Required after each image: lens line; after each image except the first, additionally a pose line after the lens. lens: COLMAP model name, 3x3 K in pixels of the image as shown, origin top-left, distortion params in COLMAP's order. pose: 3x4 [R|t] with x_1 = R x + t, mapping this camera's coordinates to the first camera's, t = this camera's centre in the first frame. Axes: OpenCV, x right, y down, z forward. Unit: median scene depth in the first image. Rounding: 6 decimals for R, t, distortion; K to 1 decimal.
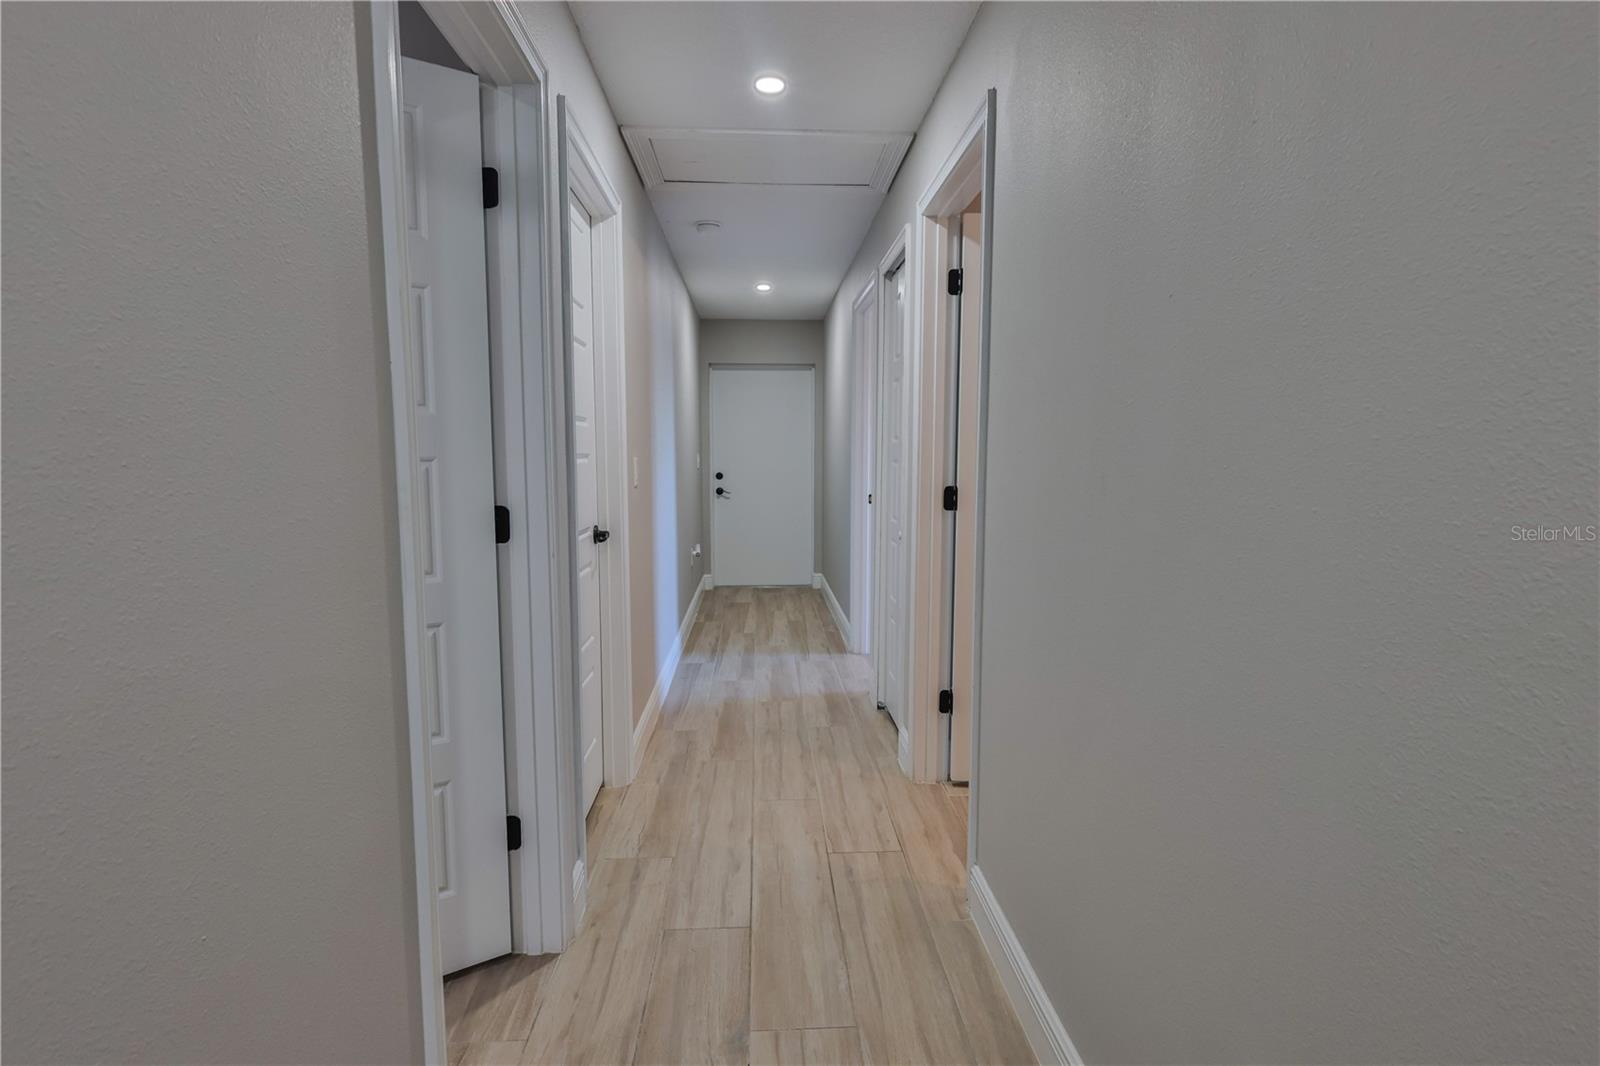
lens RADIAL K [[850.3, 0, 809.4], [0, 850.3, 539.2], [0, 0, 1]] dist [-0.001600, -0.000017]
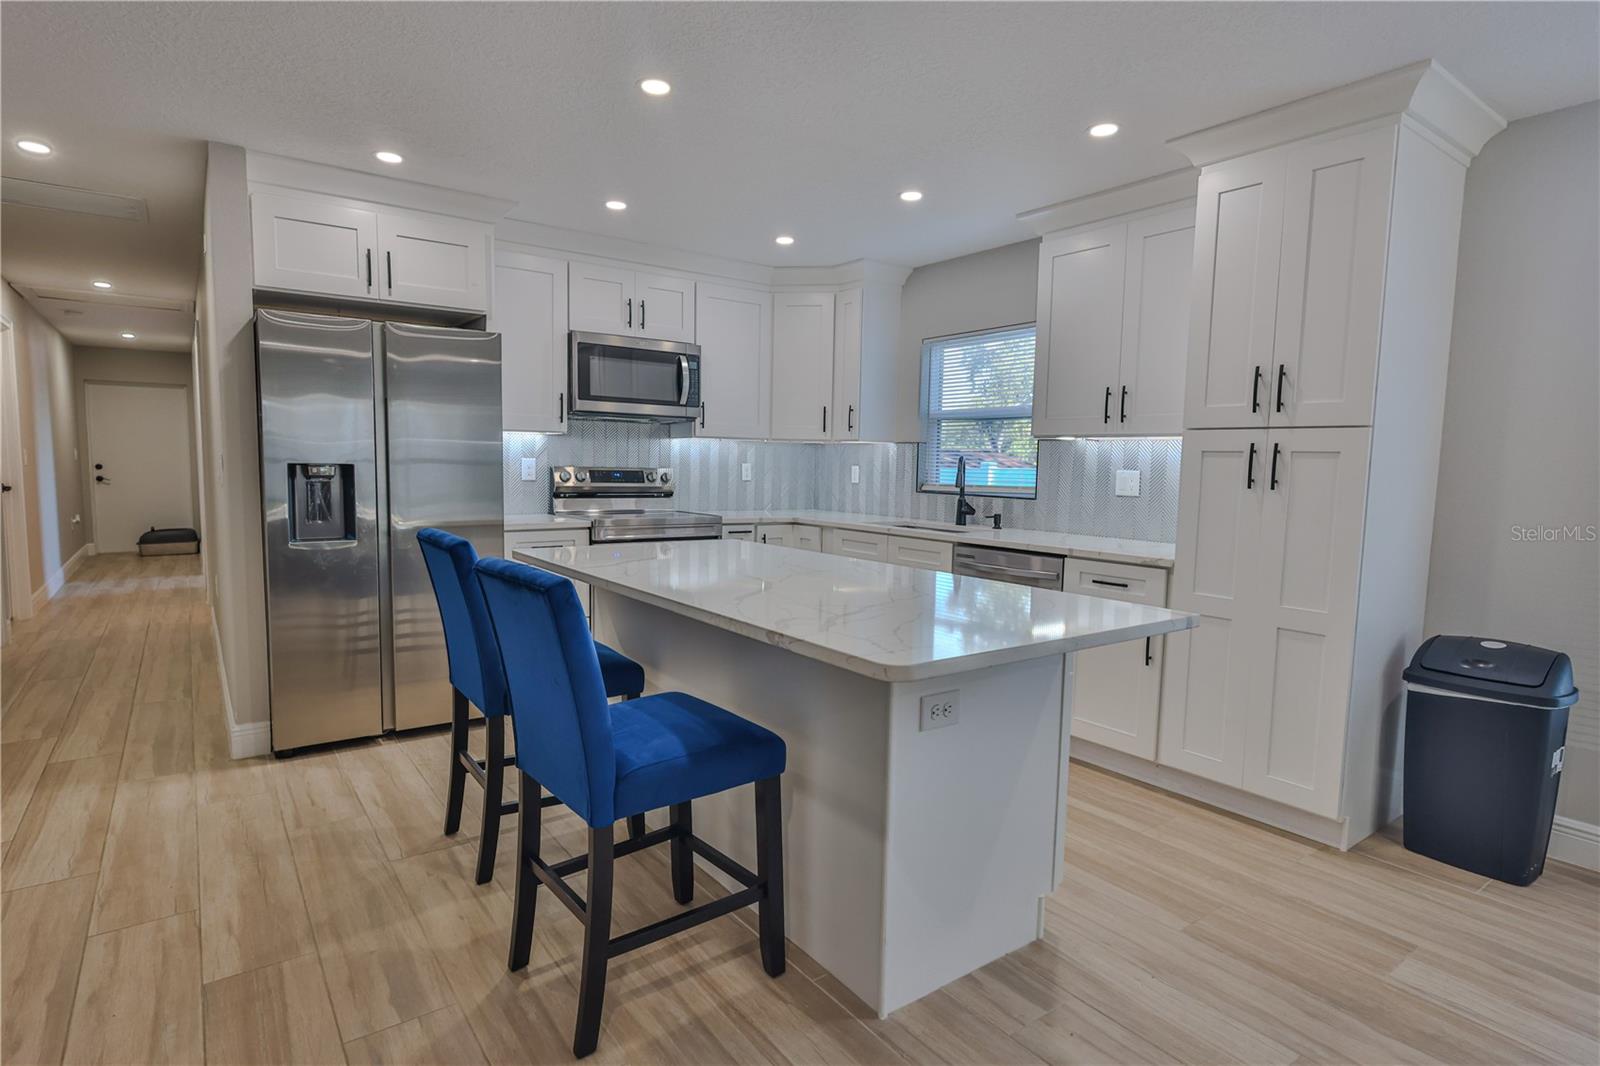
lens RADIAL K [[850.3, 0, 809.4], [0, 850.3, 539.2], [0, 0, 1]] dist [-0.001600, -0.000017]
pose [[0.841094, -0.035528, 0.539721, 0.121887], [0.038784, 0.999233, 0.005336, 0.084263], [-0.539497, 0.016444, 0.841827, -0.794919]]
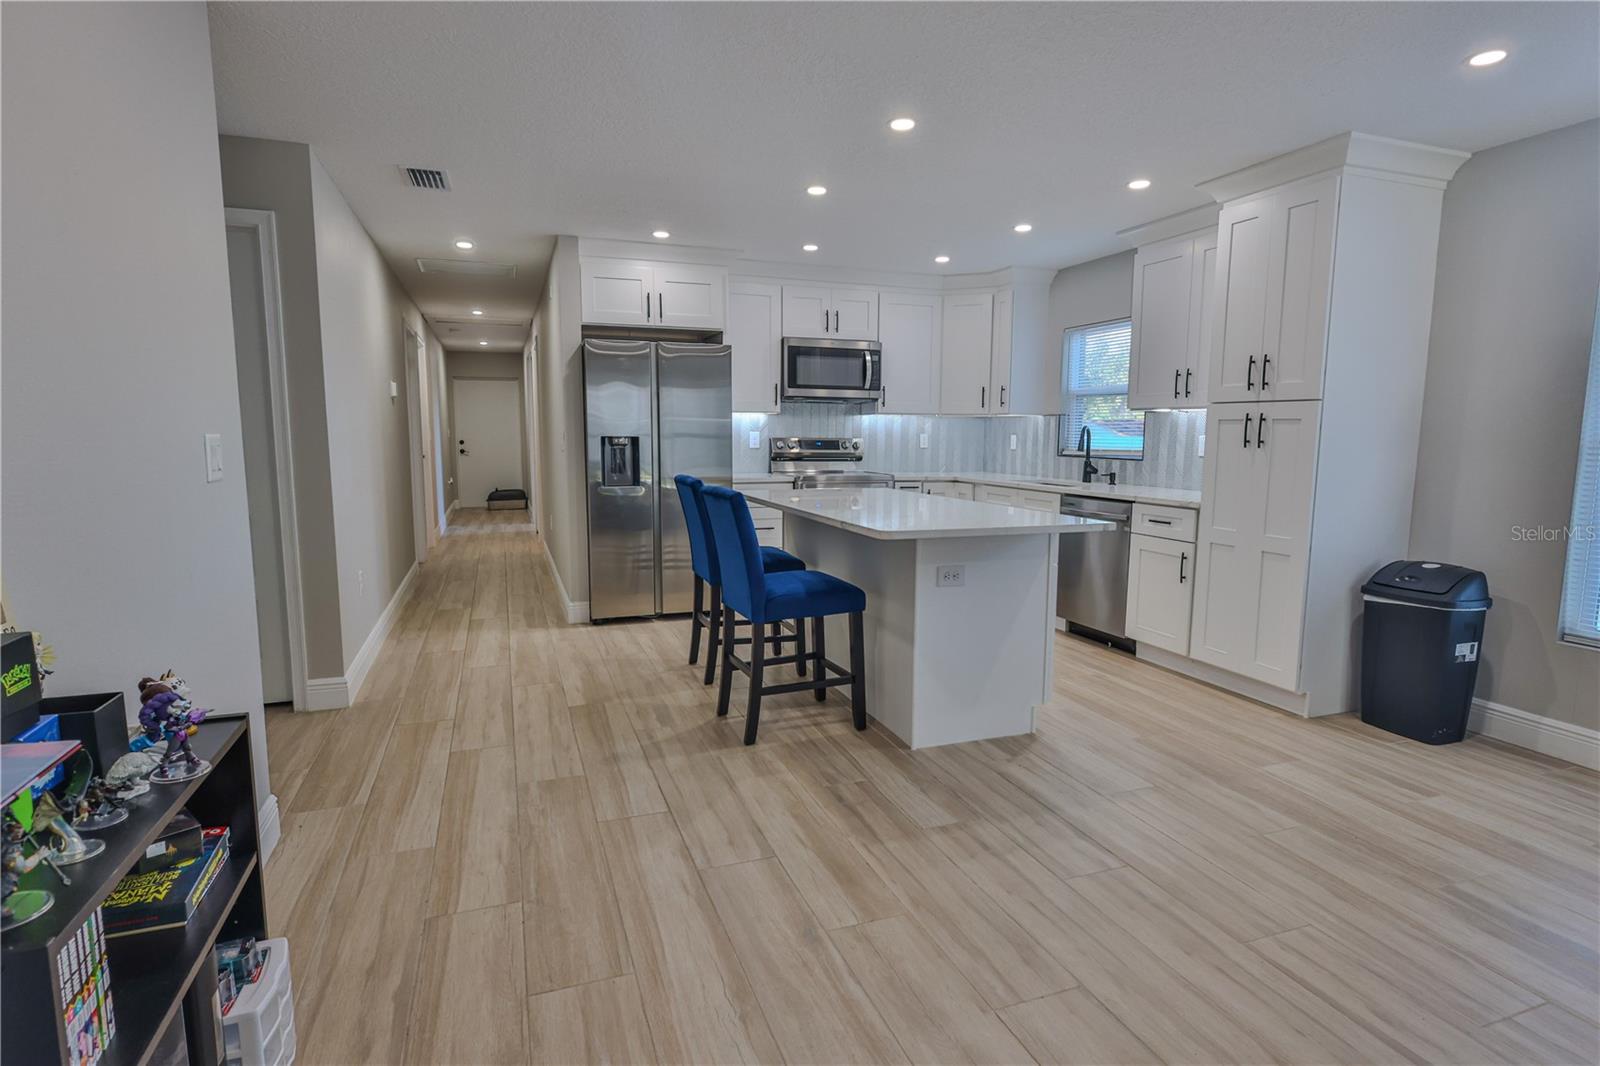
lens RADIAL K [[857.8, 0, 824.1], [0, 857.8, 537.5], [0, 0, 1]] dist [0.003767, -0.000188]
pose [[0.955914, -0.031567, 0.291945, 0.096526], [0.025257, 0.999359, 0.025359, 0.110121], [-0.292559, -0.016868, 0.956099, -1.041265]]
